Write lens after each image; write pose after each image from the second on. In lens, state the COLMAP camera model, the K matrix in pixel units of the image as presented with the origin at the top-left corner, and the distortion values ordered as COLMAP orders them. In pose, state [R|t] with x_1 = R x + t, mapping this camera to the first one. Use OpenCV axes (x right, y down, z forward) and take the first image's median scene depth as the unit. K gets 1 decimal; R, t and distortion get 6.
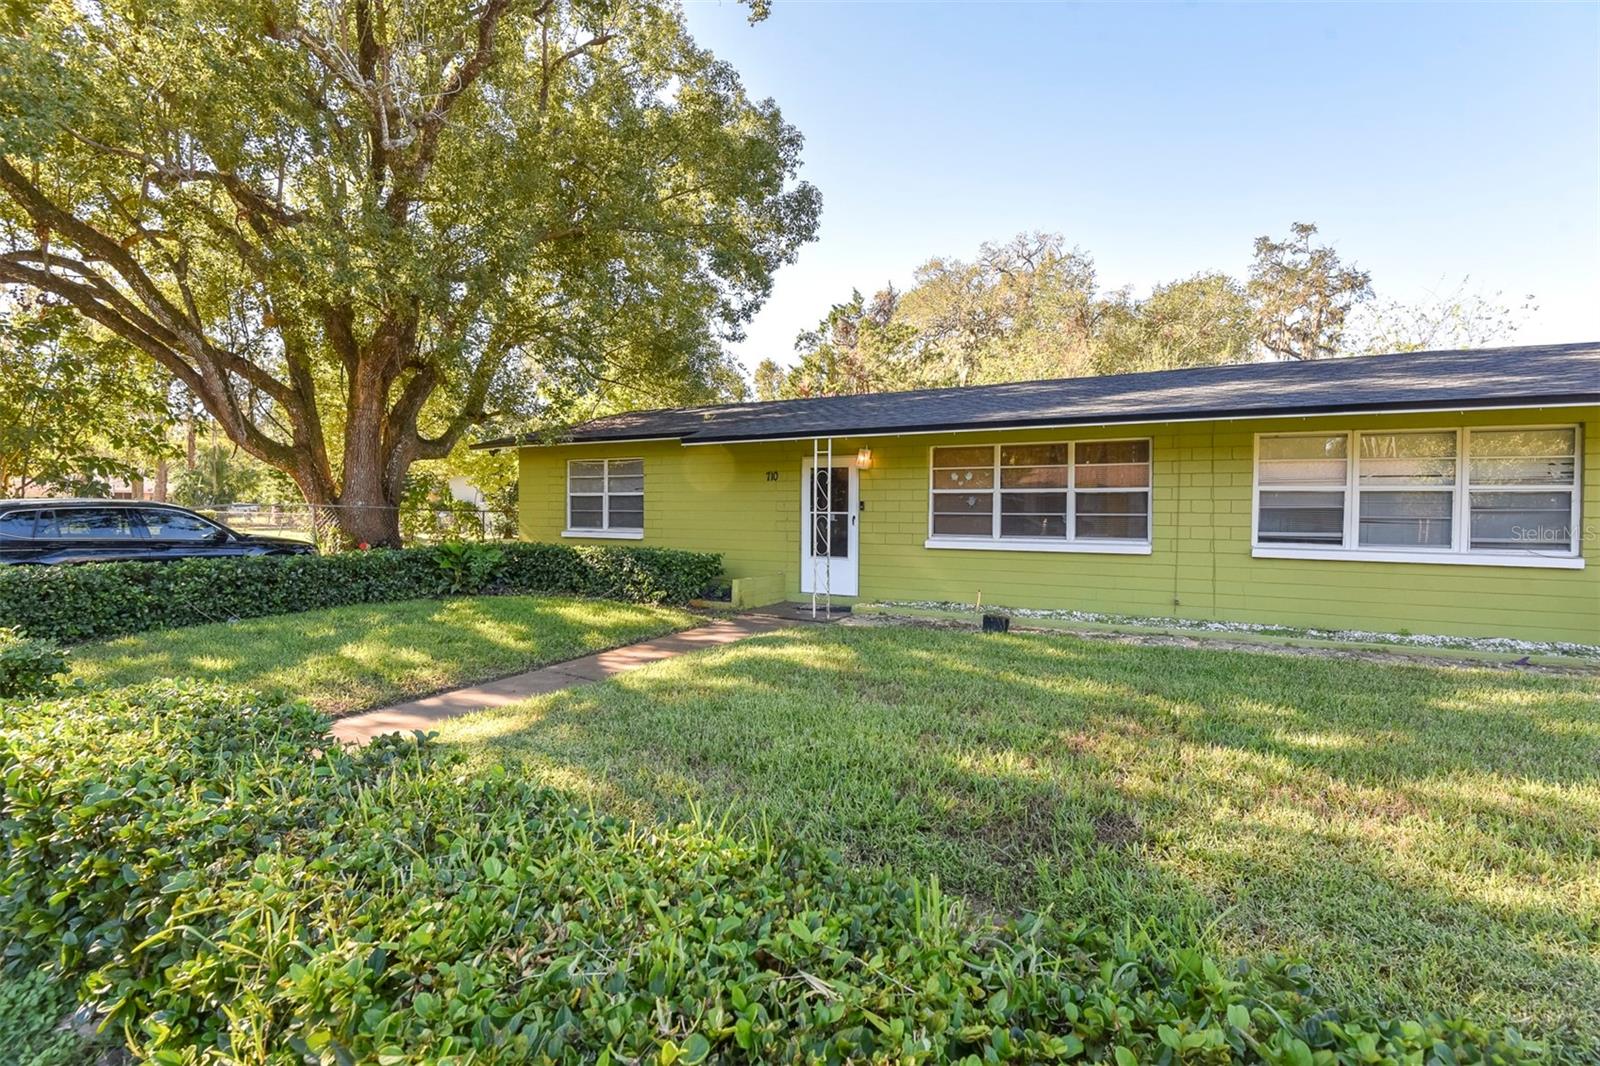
lens RADIAL K [[774.8, 0, 803.8], [0, 774.8, 500.9], [0, 0, 1]] dist [0.004069, -0.016089]
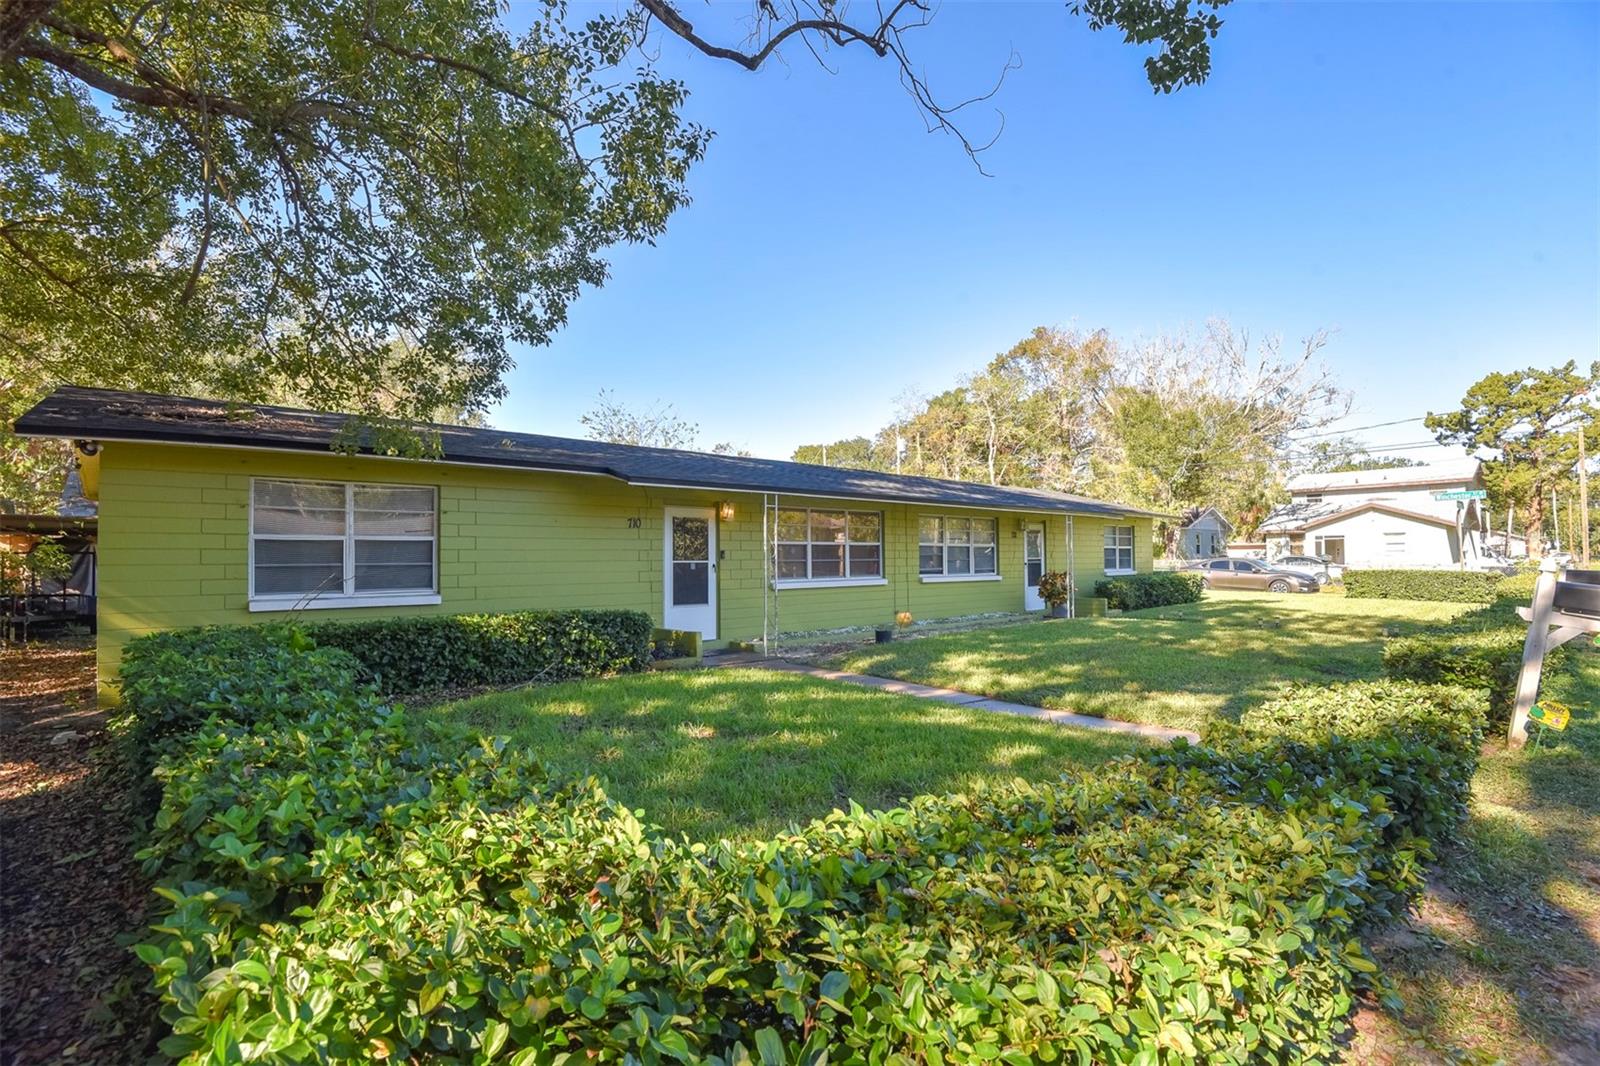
lens RADIAL K [[766.9, 0, 793.3], [0, 766.9, 543.6], [0, 0, 1]] dist [0.001386, -0.023480]
pose [[0.311269, 0.011848, 0.950248, -0.902274], [-0.000916, 0.999926, -0.012167, 0.003756], [-0.950321, 0.002917, 0.311257, 0.565350]]
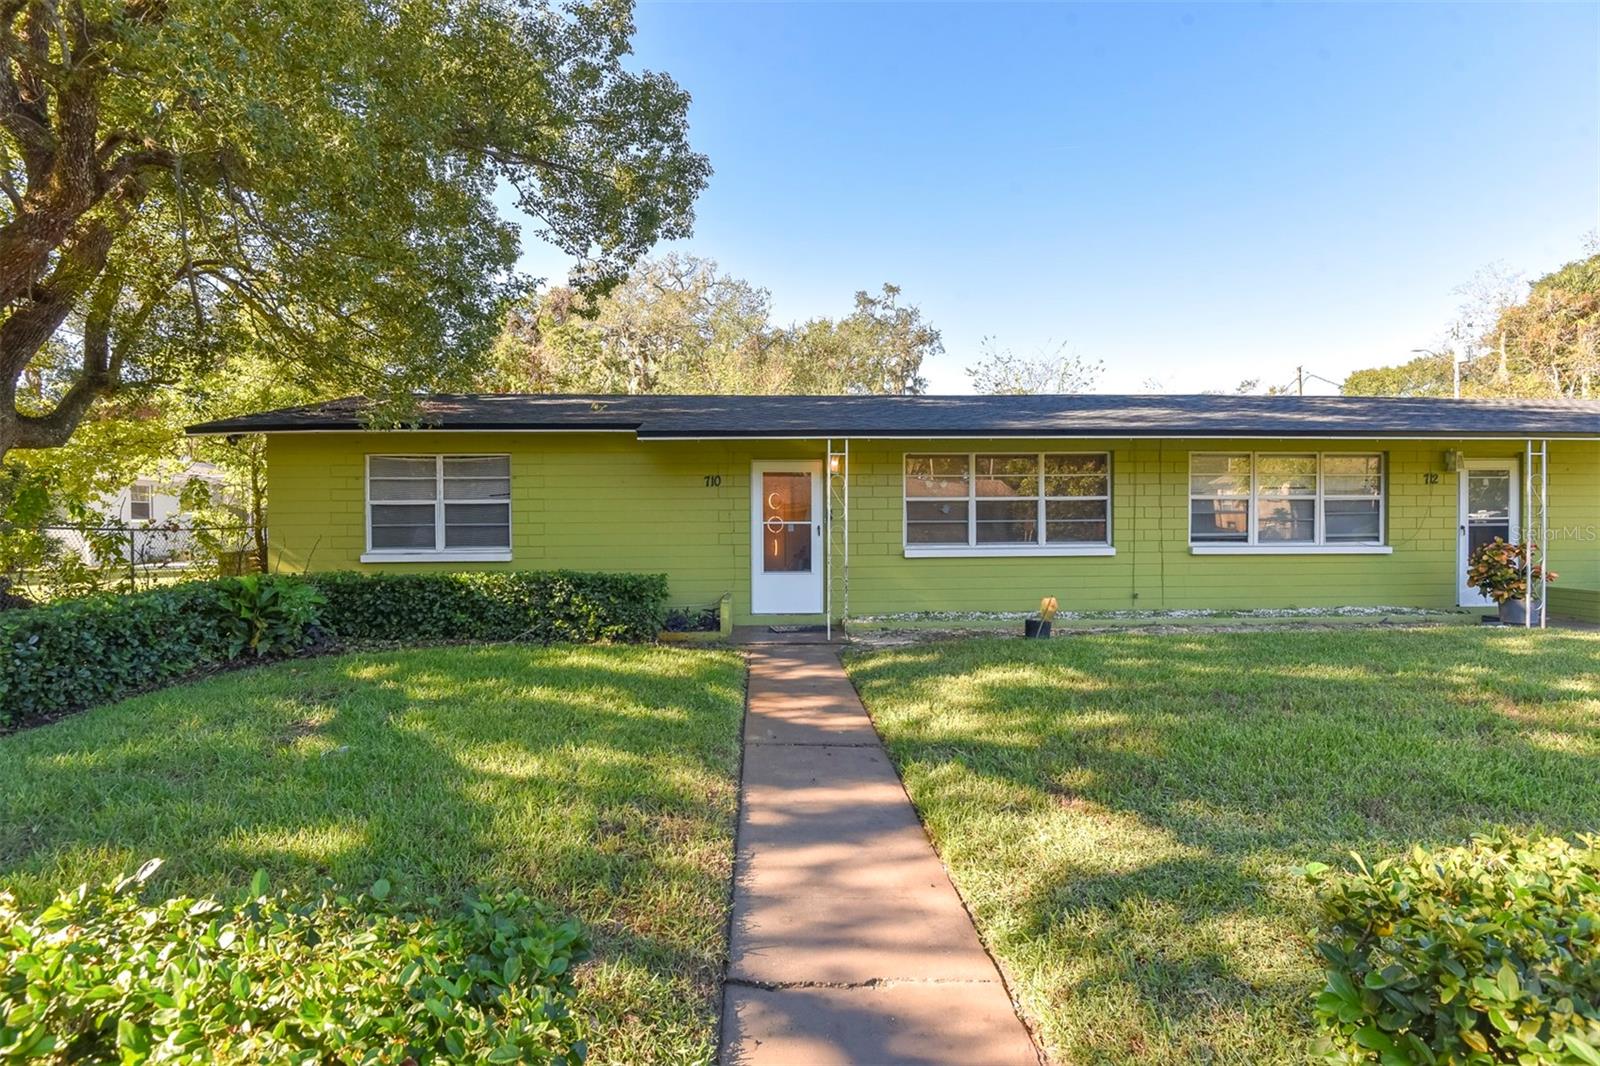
lens RADIAL K [[751.6, 0, 795.7], [0, 751.6, 515.5], [0, 0, 1]] dist [0.004157, -0.014635]
pose [[0.849422, -0.006137, 0.527678, -0.425645], [0.005204, 0.999981, 0.003253, 0.004134], [-0.527688, -0.000017, 0.849438, 0.258646]]
